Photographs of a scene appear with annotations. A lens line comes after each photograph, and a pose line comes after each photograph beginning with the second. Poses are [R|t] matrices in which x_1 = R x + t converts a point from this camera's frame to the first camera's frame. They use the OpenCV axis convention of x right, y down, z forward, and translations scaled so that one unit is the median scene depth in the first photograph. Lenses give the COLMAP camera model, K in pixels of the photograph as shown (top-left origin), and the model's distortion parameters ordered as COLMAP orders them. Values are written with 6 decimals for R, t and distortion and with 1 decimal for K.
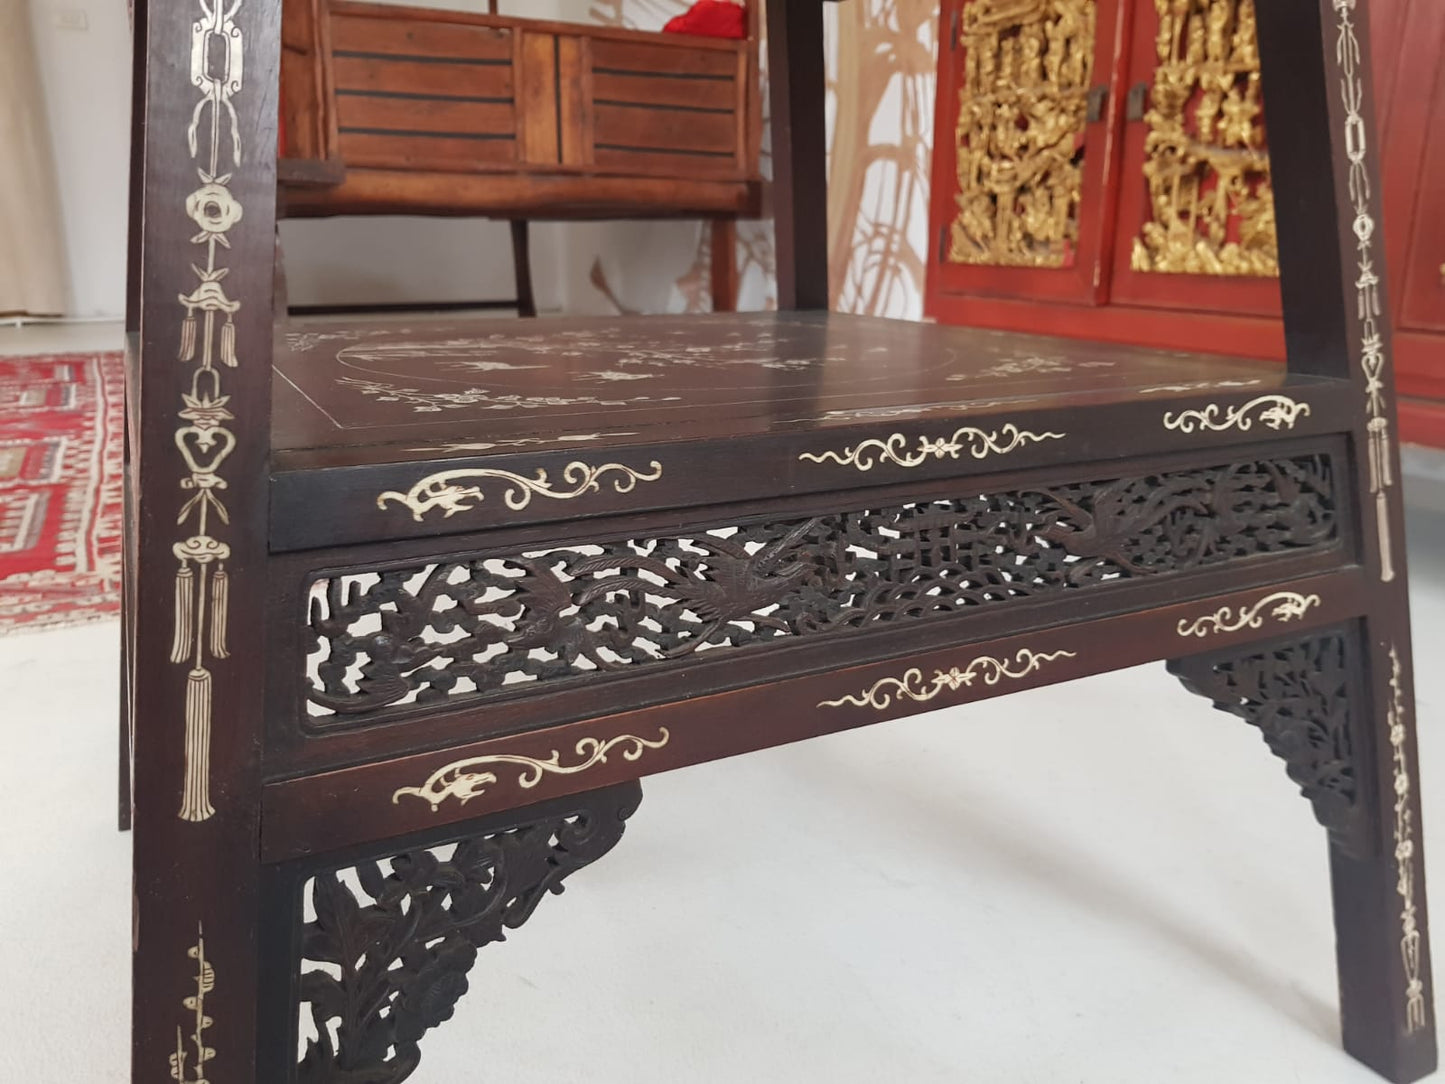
lens RADIAL K [[1129.9, 0, 718.1], [0, 1129.9, 546.2], [0, 0, 1]] dist [0.085130, -0.155341]
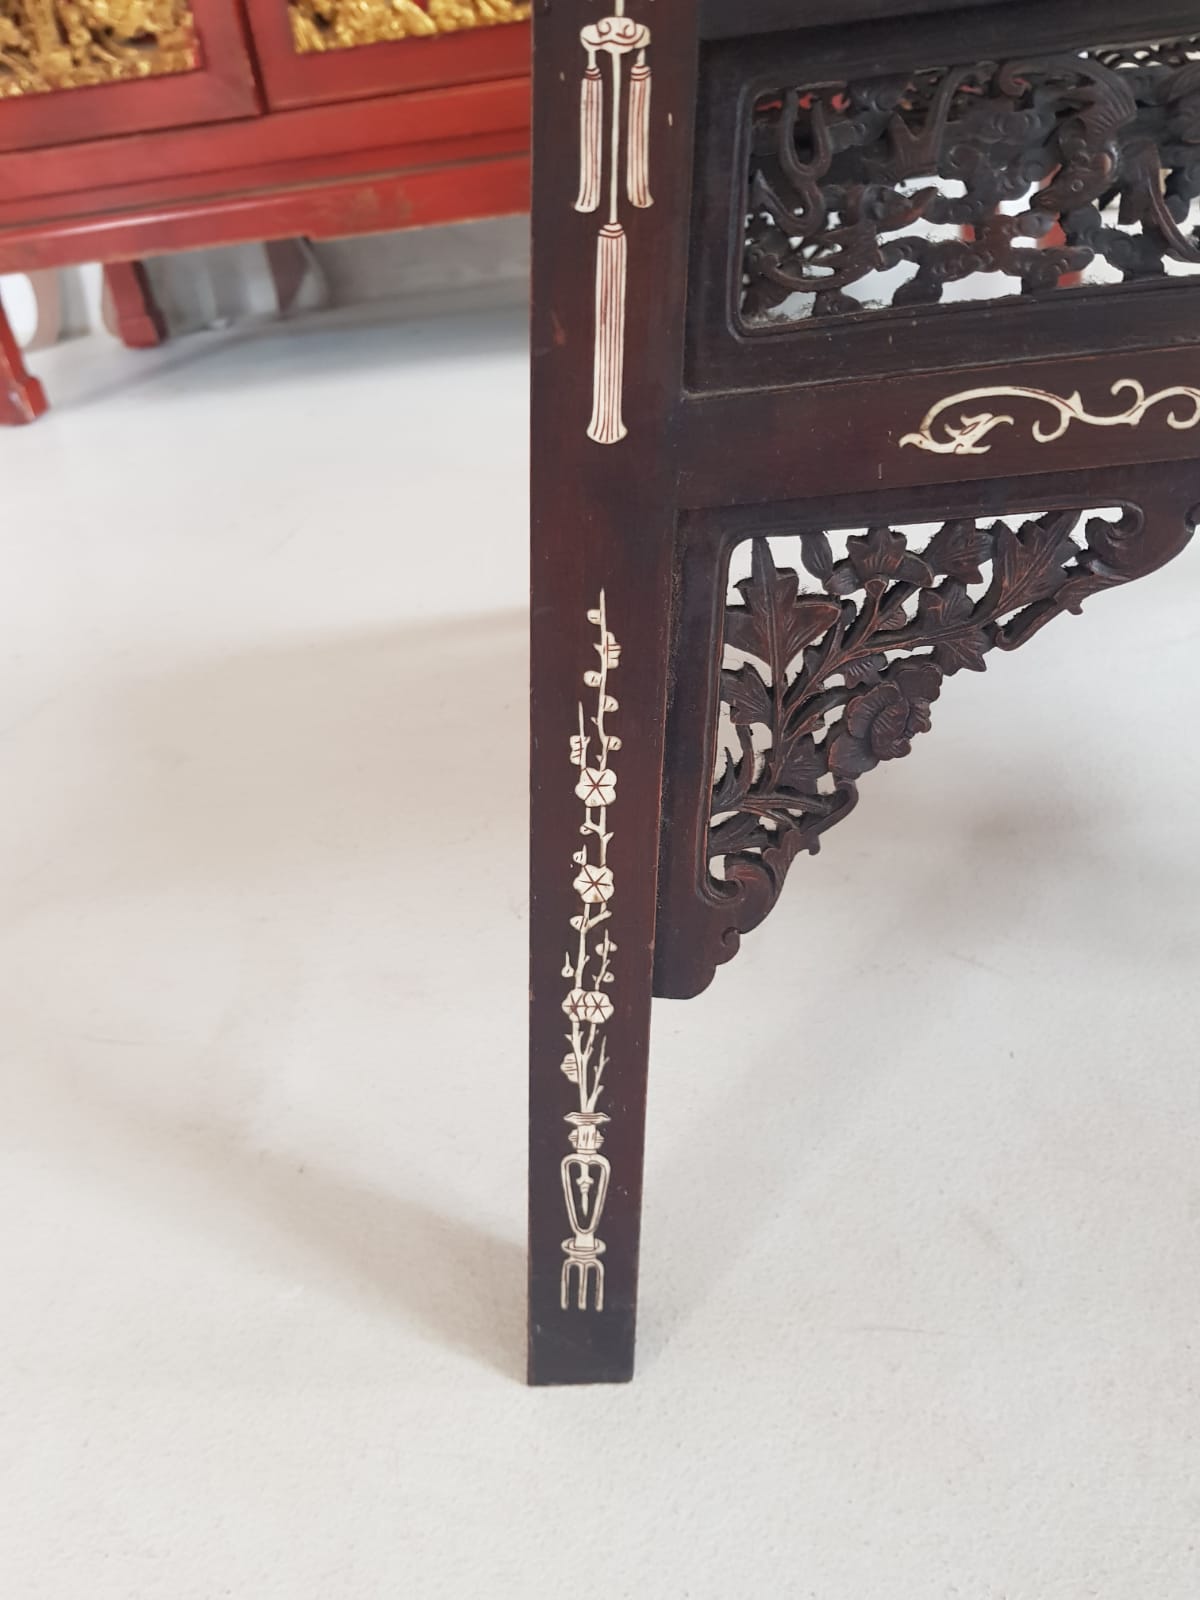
lens RADIAL K [[1251.1, 0, 606.9], [0, 1251.1, 781.4], [0, 0, 1]] dist [0.085130, -0.155341]
pose [[0.493389, -0.492189, 0.717159, -0.421258], [0.349269, 0.867218, 0.354886, -0.055692], [-0.796604, 0.075385, 0.599782, 0.407058]]
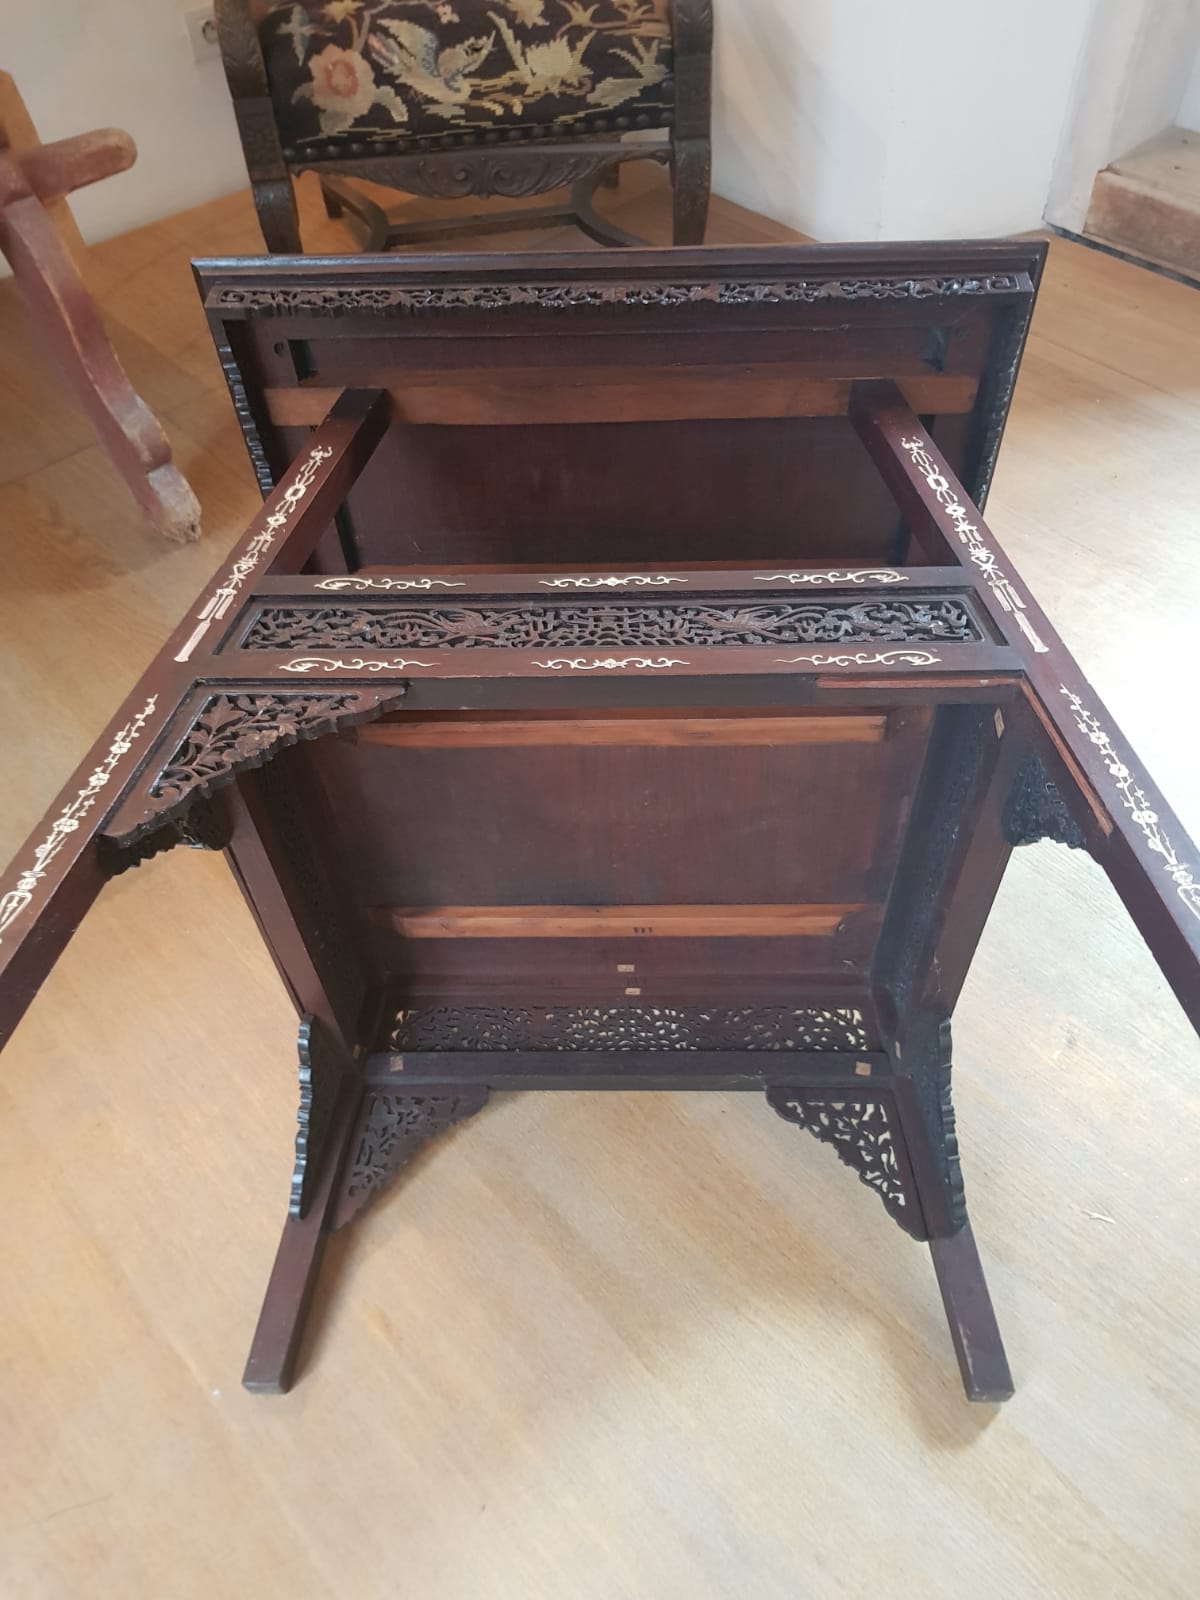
lens RADIAL K [[1251.1, 0, 615.3], [0, 1251.1, 800.5], [0, 0, 1]] dist [0.085130, -0.155341]
pose [[0.479245, 0.557069, 0.678232, -0.498345], [0.223673, 0.669721, -0.708127, 0.406346], [-0.848702, 0.491068, 0.196359, 0.289330]]
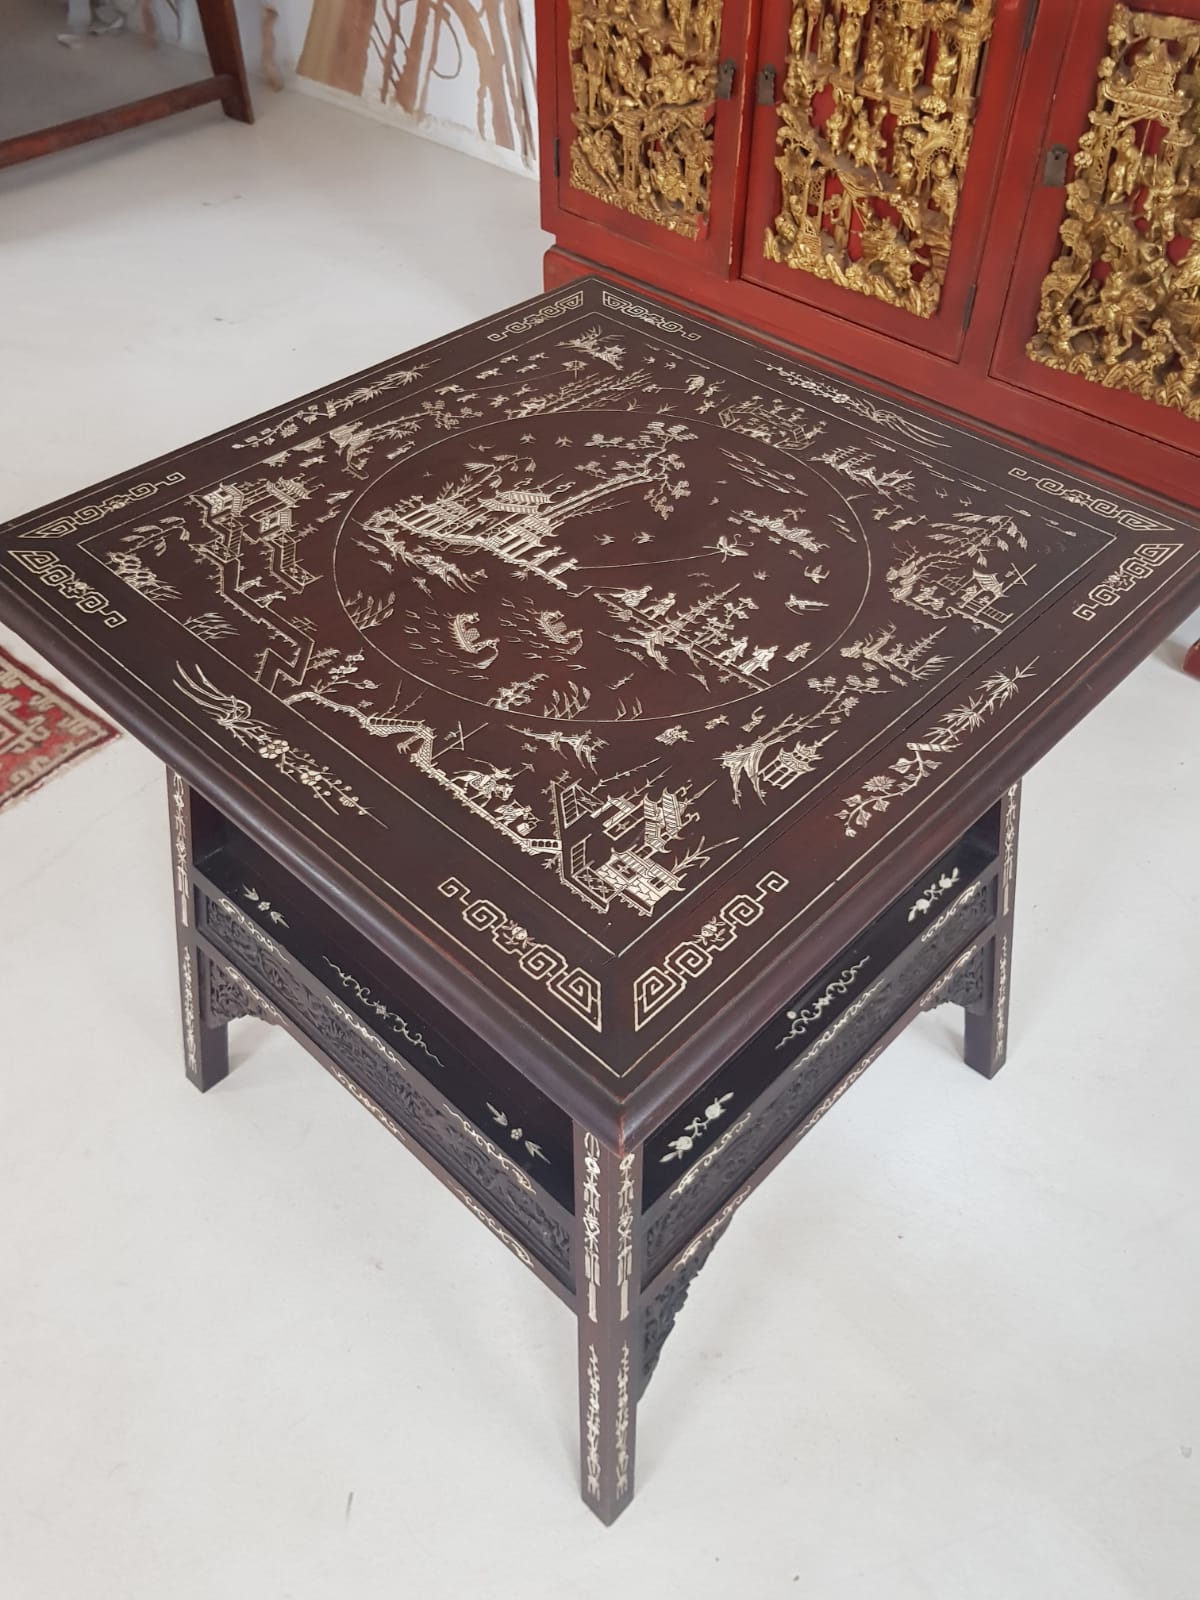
lens RADIAL K [[1251.1, 0, 602.5], [0, 1251.1, 809.5], [0, 0, 1]] dist [0.085130, -0.155341]
pose [[0.943751, -0.235988, 0.231610, -0.188501], [0.086485, 0.852242, 0.515949, -0.468912], [-0.319145, -0.466897, 0.824714, -0.171235]]
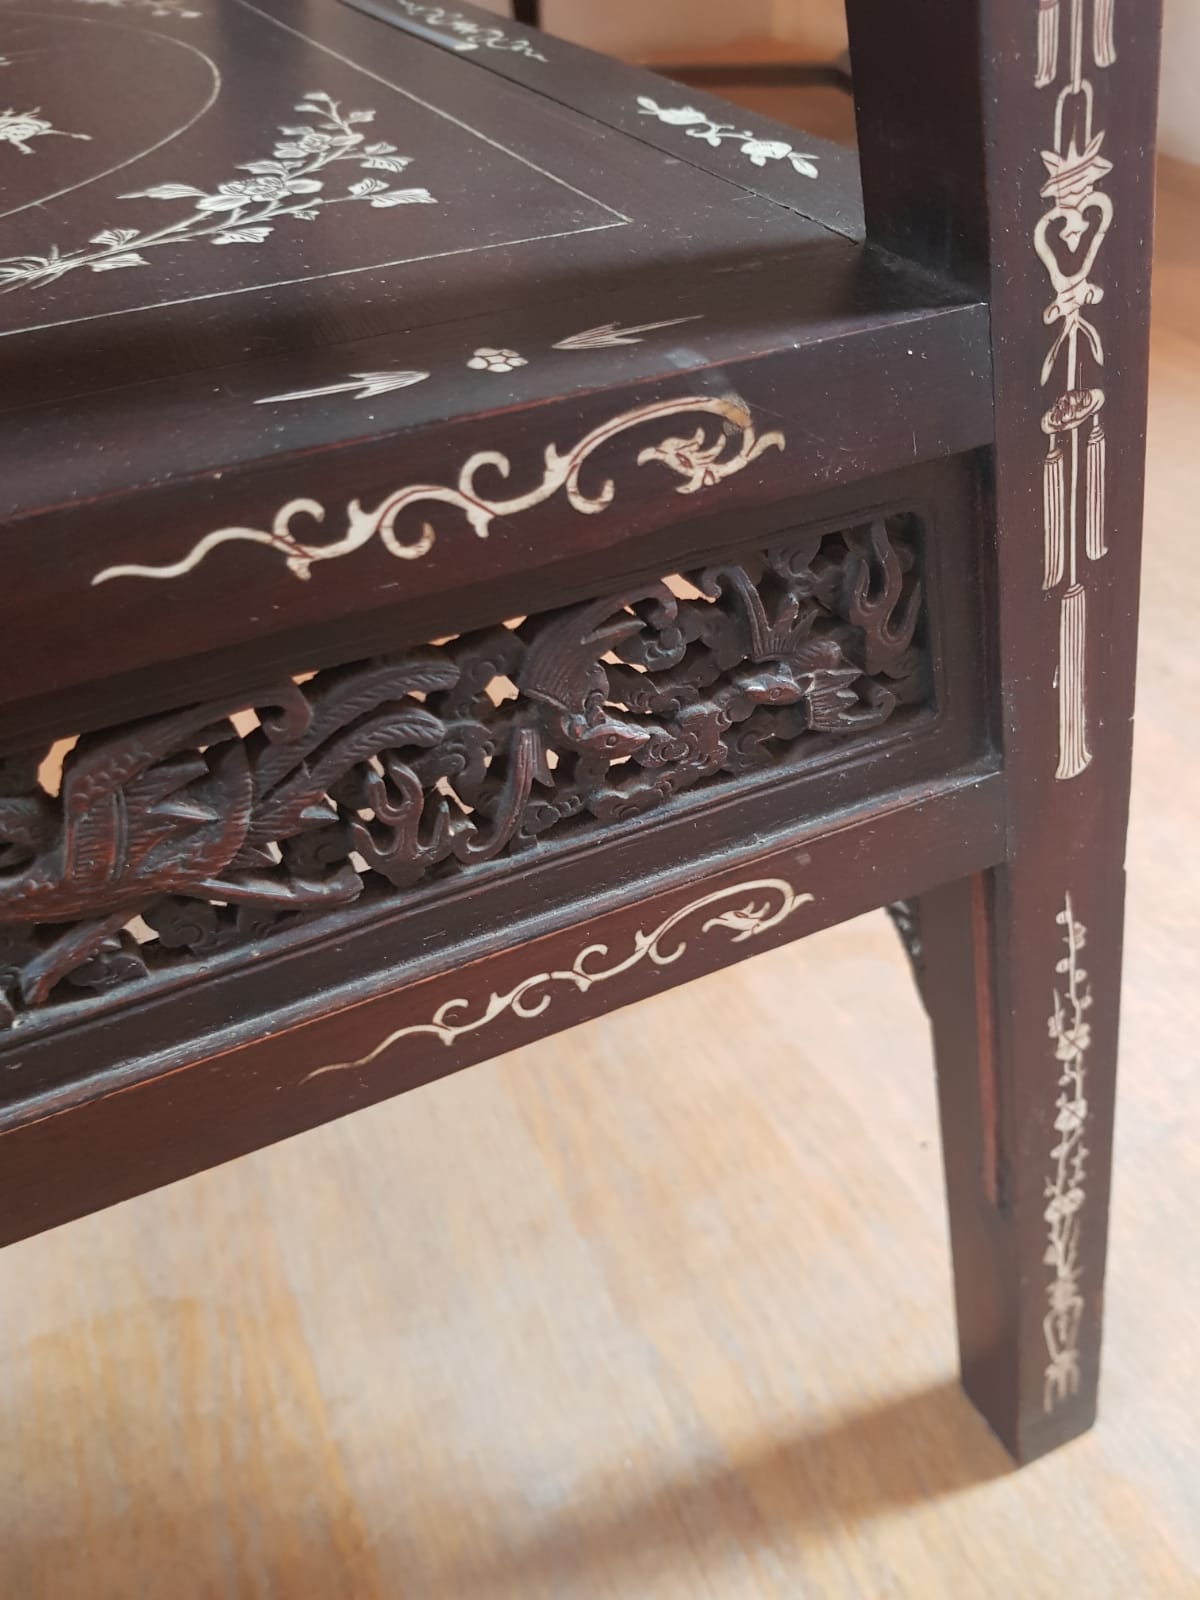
lens RADIAL K [[1276.5, 0, 599.5], [0, 1276.5, 813.1], [0, 0, 1]] dist [0.034598, -0.079907]
pose [[0.025187, -0.656533, 0.753876, -0.243950], [0.294672, 0.725486, 0.621964, -0.070788], [-0.955266, 0.206481, 0.211735, 0.239841]]
